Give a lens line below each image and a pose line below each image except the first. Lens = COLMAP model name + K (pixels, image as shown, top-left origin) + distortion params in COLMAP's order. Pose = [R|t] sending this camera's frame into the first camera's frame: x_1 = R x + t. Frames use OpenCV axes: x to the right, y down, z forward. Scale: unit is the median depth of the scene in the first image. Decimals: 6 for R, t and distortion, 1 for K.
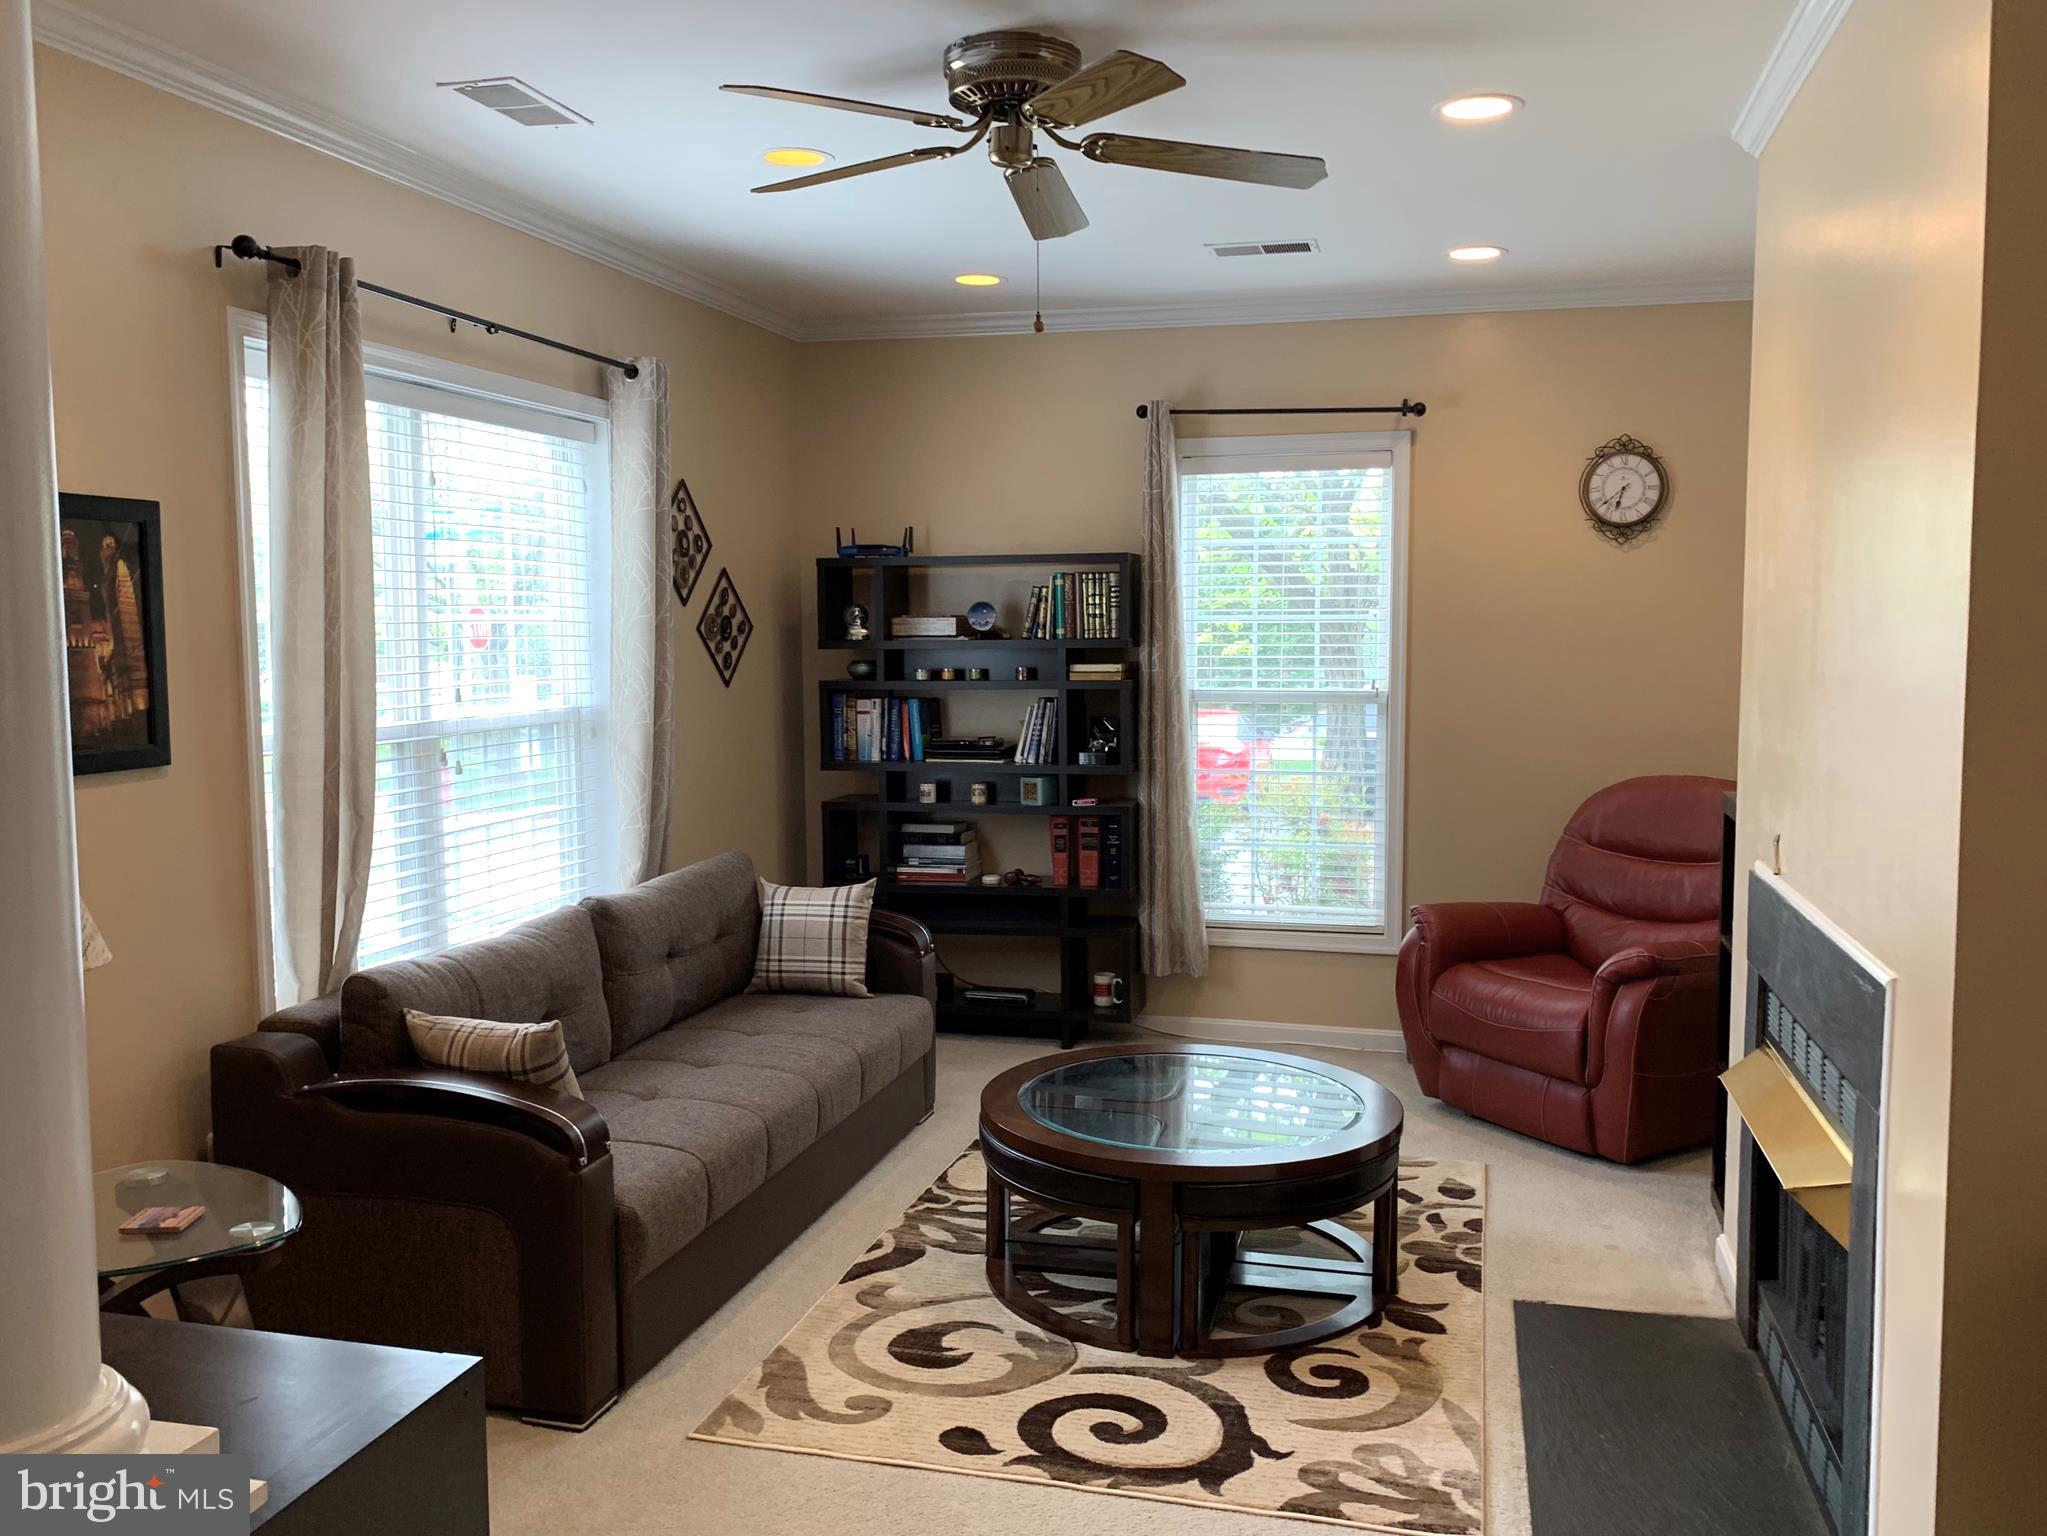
lens RADIAL K [[1620.9, 0, 1023.5], [0, 1620.9, 768.0], [0, 0, 1]] dist [0.016717, -0.042228]
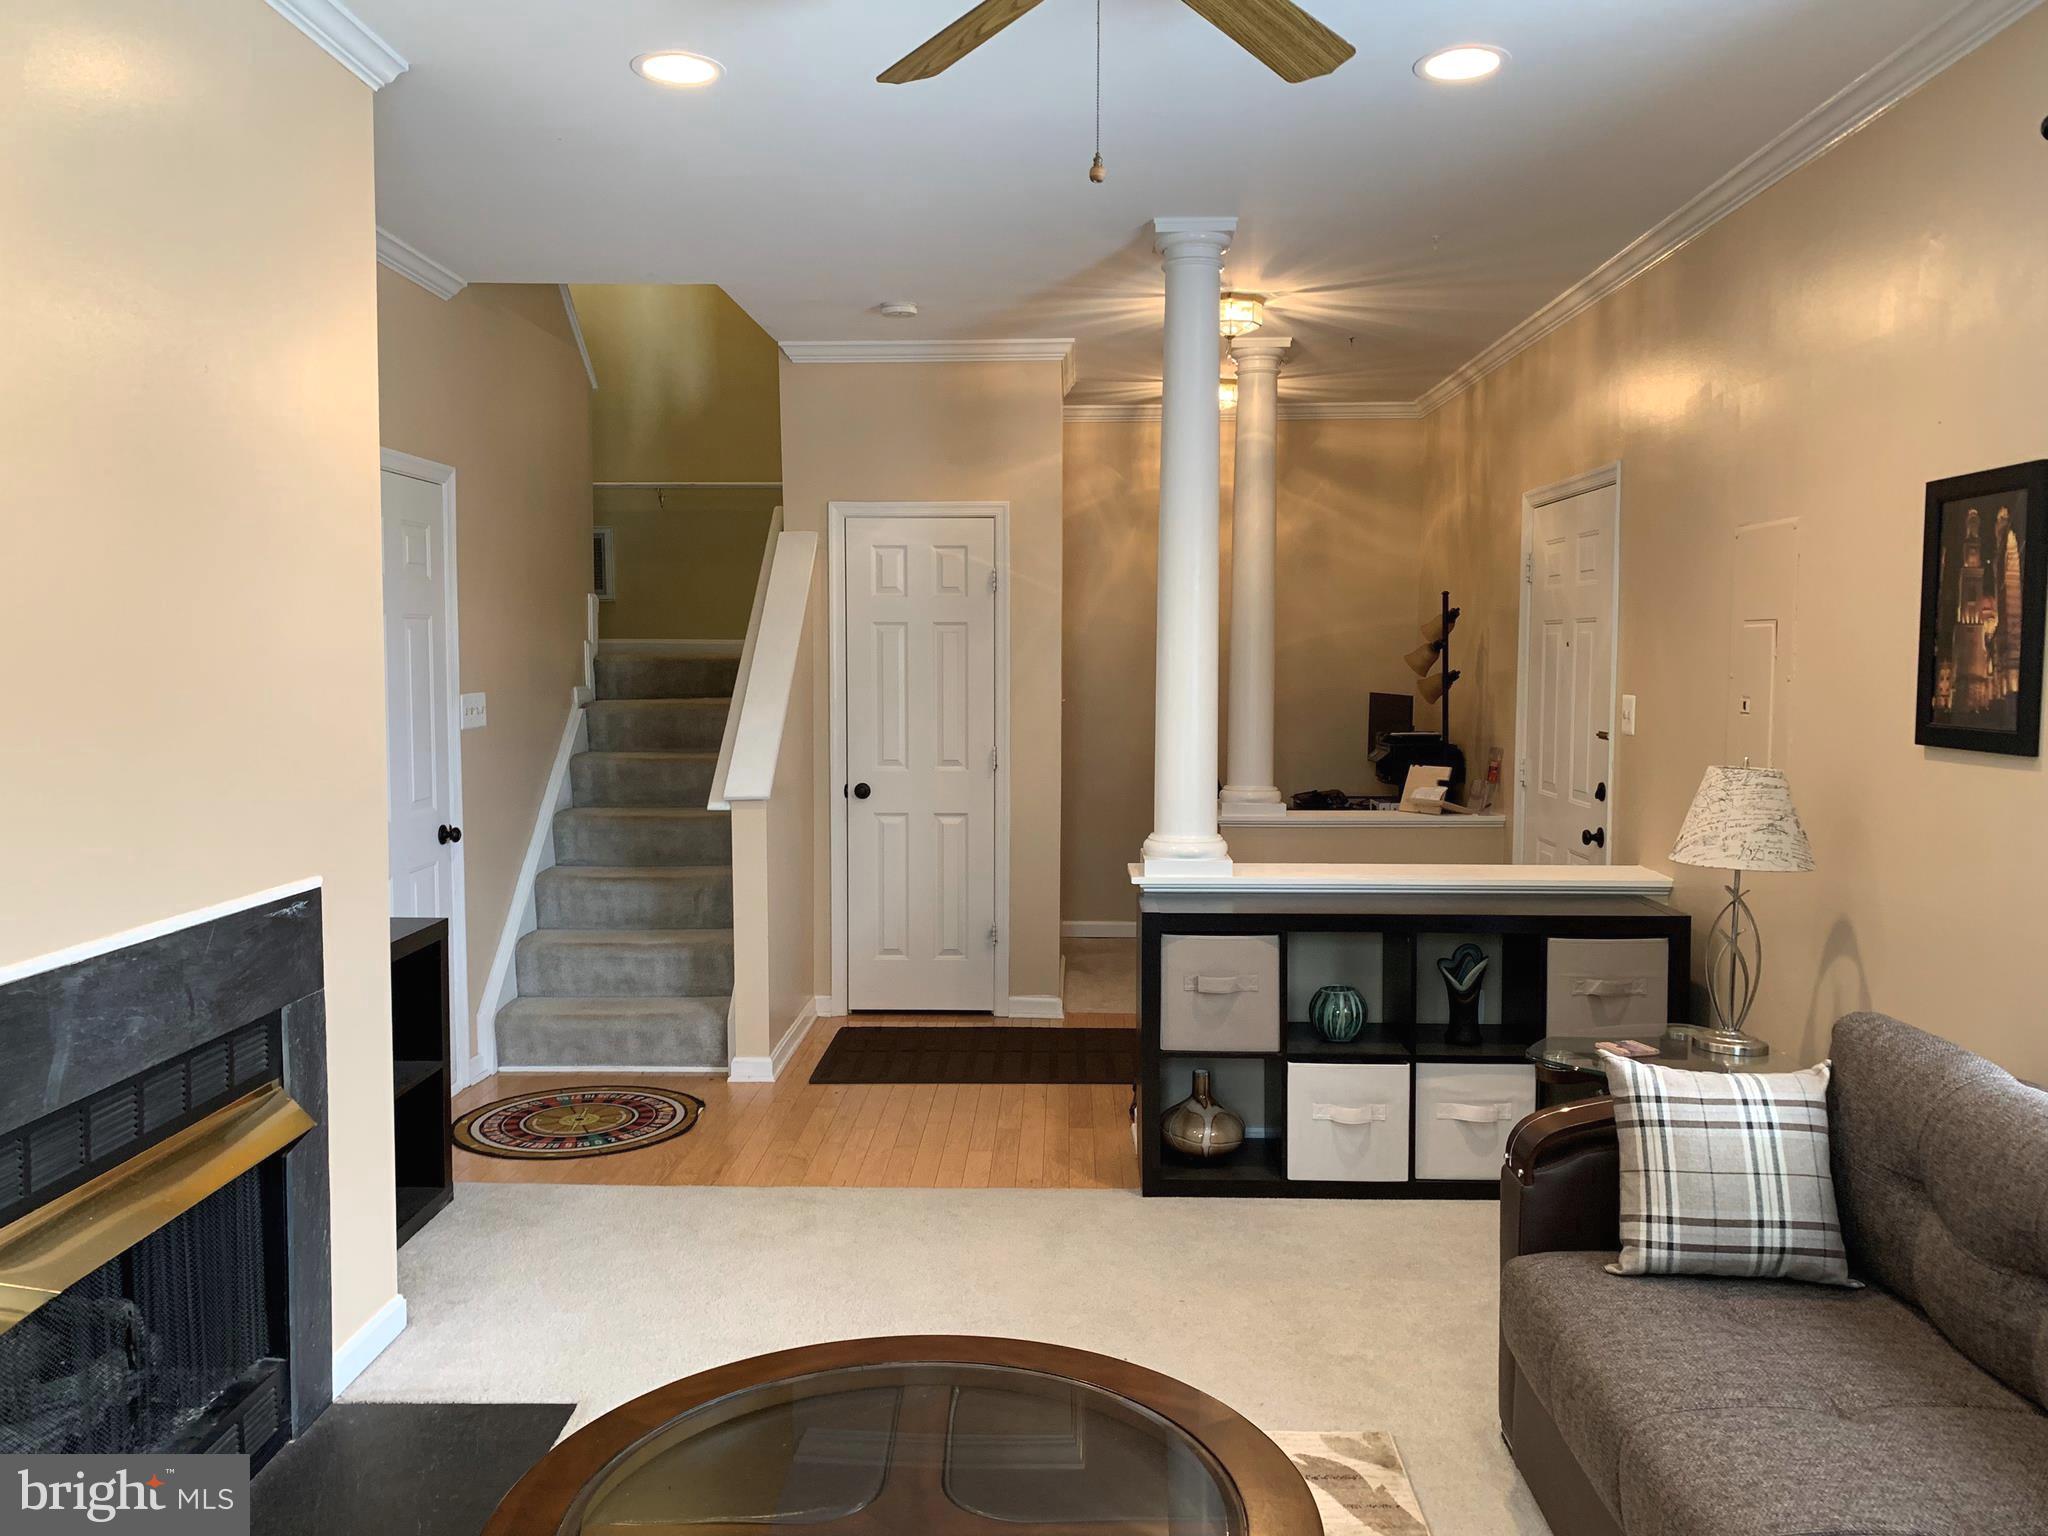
lens RADIAL K [[1621.7, 0, 1024.0], [0, 1621.7, 768.0], [0, 0, 1]] dist [0.016717, -0.042228]
pose [[-0.972958, 0.018023, -0.230280, 0.220345], [-0.018486, 0.987677, 0.155410, -0.128210], [0.230243, 0.155465, -0.960635, 1.794218]]
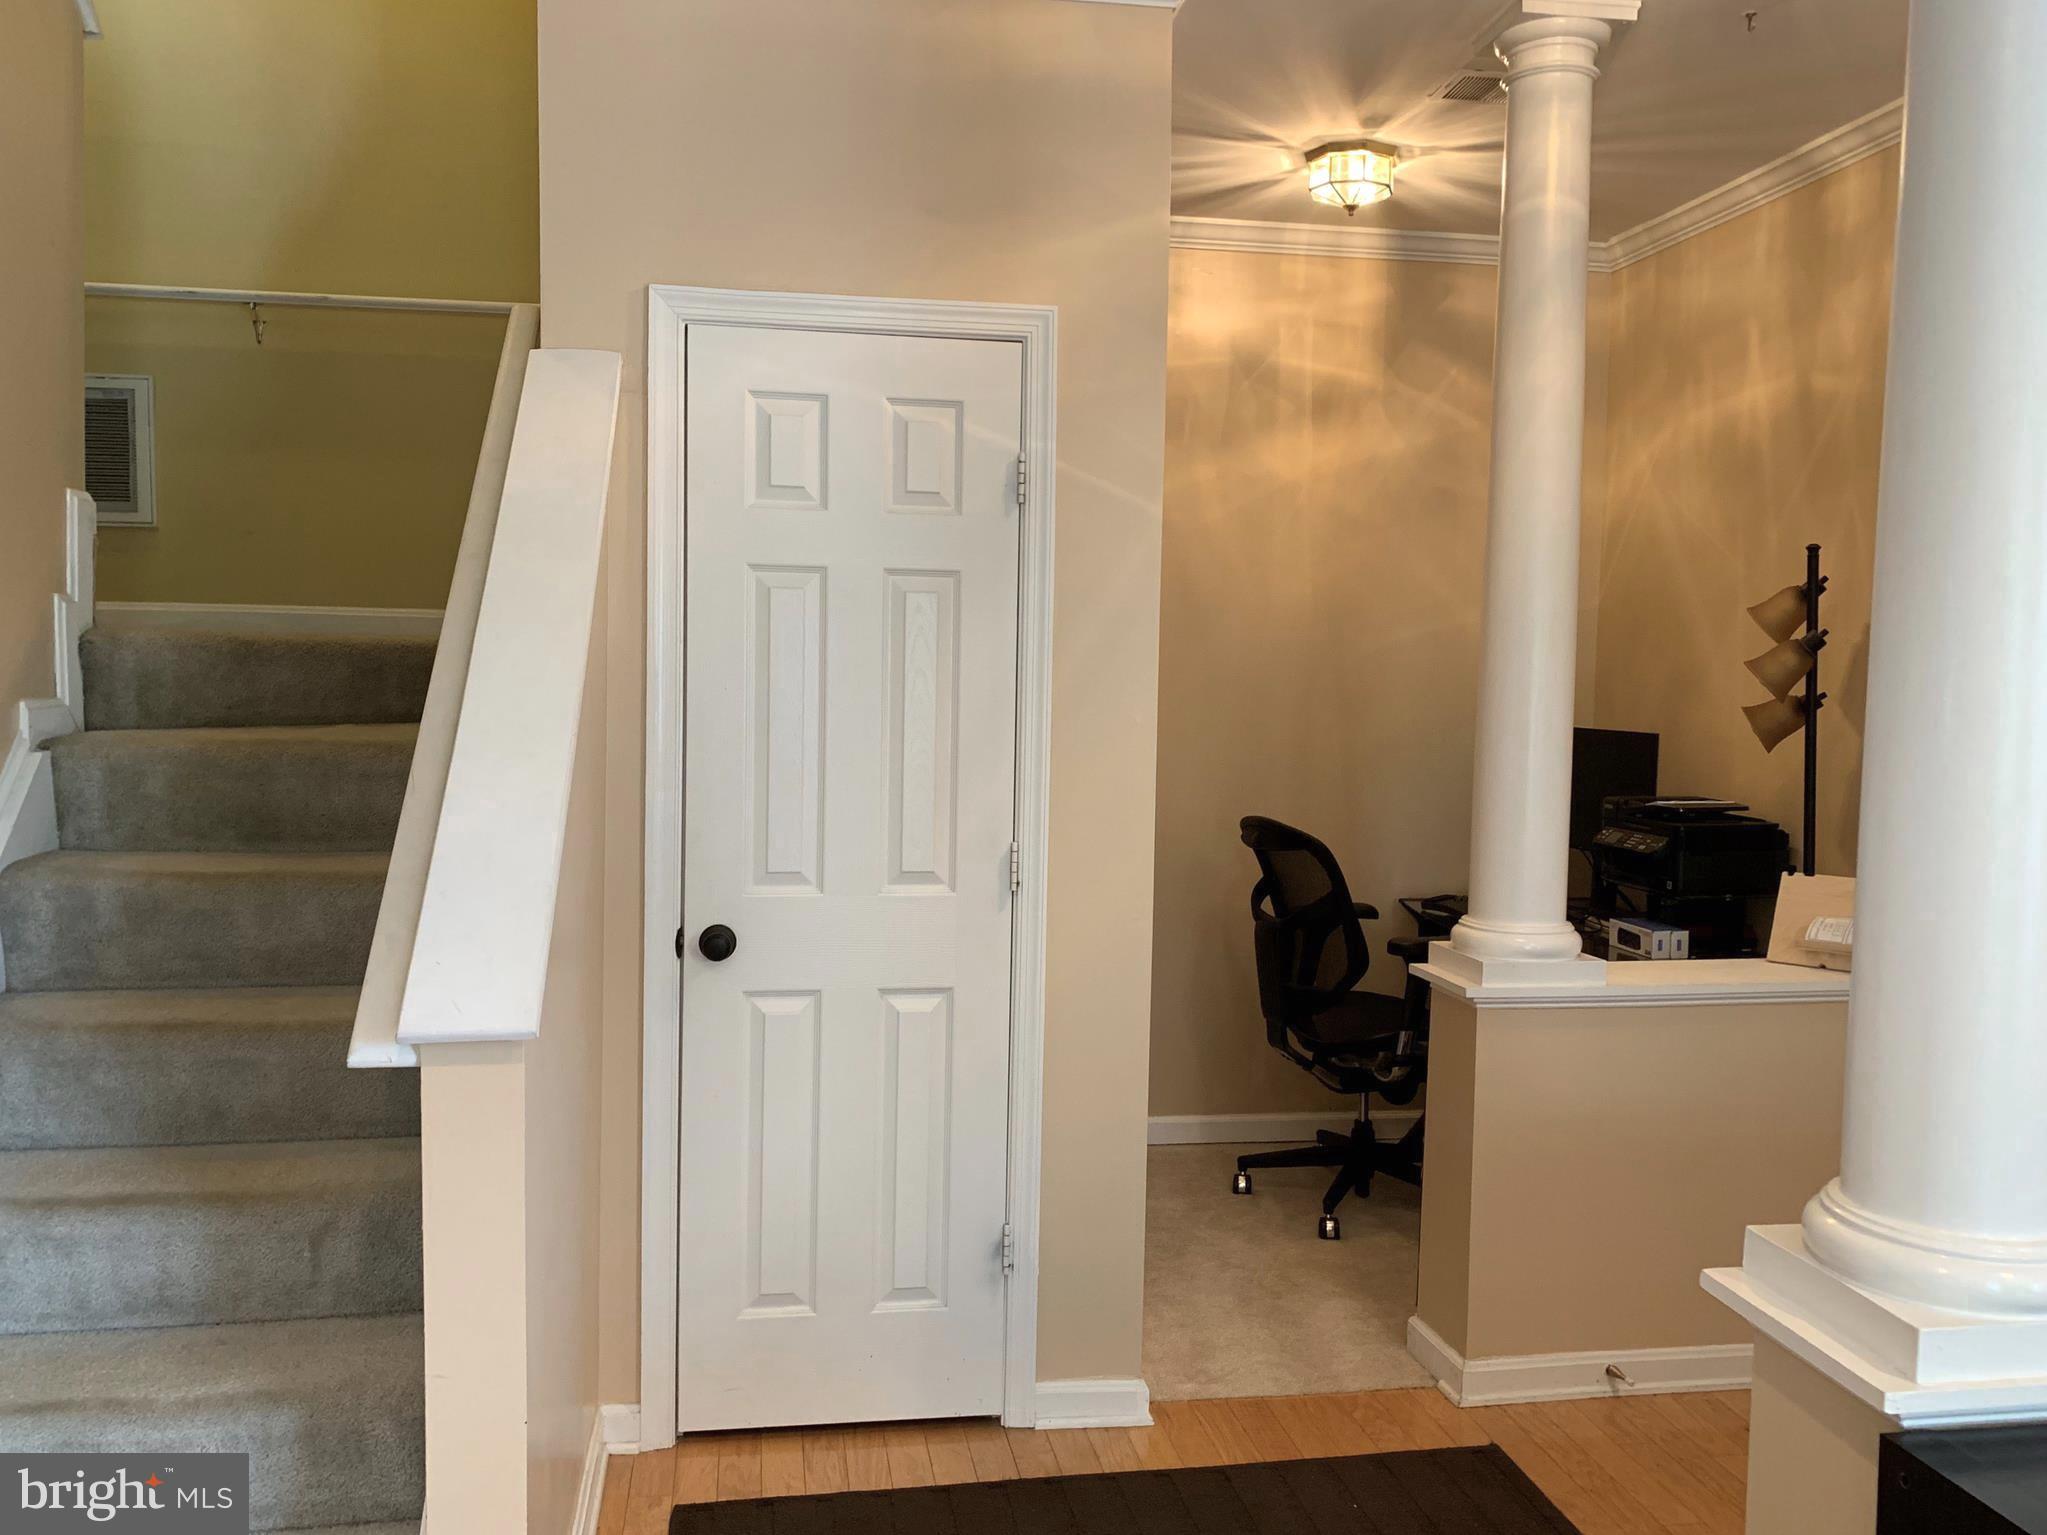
lens RADIAL K [[1620.9, 0, 1023.5], [0, 1620.9, 767.5], [0, 0, 1]] dist [0.016717, -0.042228]
pose [[-0.908328, 0.011316, -0.418105, 0.198179], [-0.052516, 0.988637, 0.140848, -0.074453], [0.414948, 0.149894, -0.897413, 1.266779]]
